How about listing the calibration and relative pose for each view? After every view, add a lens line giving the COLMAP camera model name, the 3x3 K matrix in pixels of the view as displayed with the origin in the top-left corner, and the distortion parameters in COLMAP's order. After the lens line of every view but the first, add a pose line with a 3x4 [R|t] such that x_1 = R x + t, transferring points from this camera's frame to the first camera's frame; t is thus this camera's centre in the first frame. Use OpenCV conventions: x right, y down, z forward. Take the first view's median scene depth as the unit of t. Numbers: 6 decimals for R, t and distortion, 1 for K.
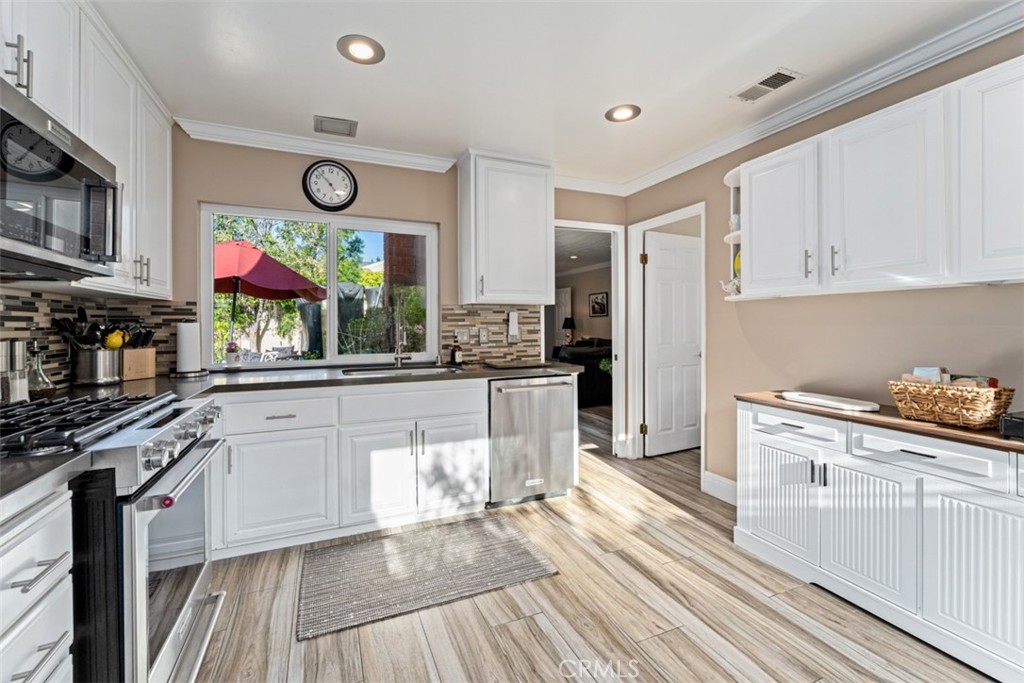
lens RADIAL K [[434.2, 0, 510.8], [0, 434.2, 325.1], [0, 0, 1]] dist [0.000024, -0.000005]
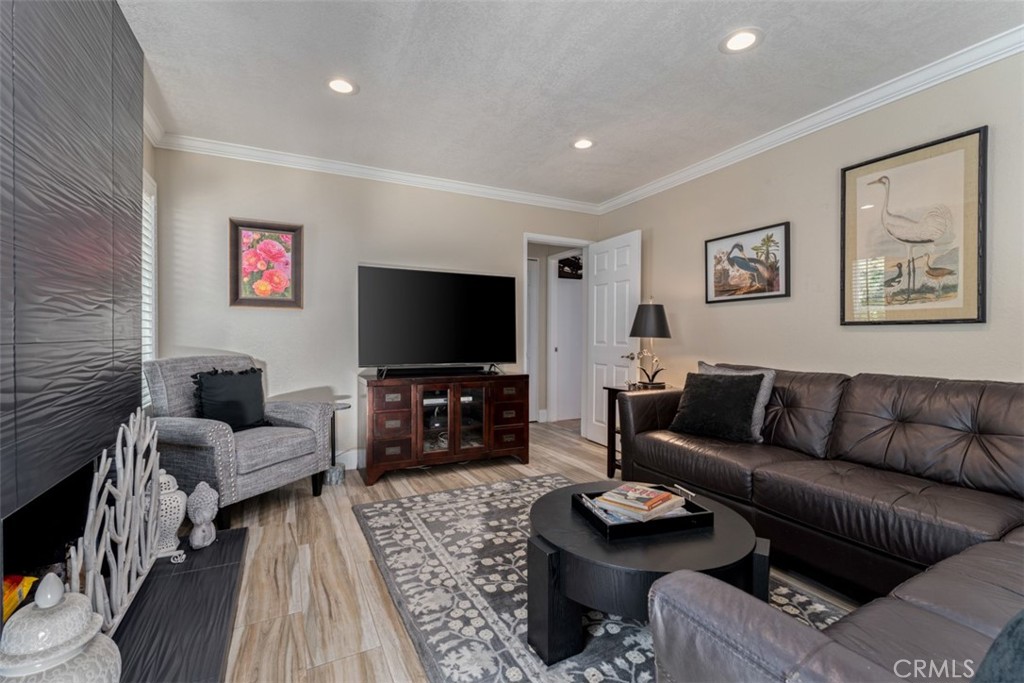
lens RADIAL K [[451.0, 0, 512.0], [0, 451.0, 341.5], [0, 0, 1]] dist [-0.000595, 0.000028]
pose [[0.998010, 0.010105, 0.062235, 0.001674], [-0.010116, 0.999949, -0.000143, 0.046998], [-0.062233, -0.000486, 0.998062, 2.318827]]
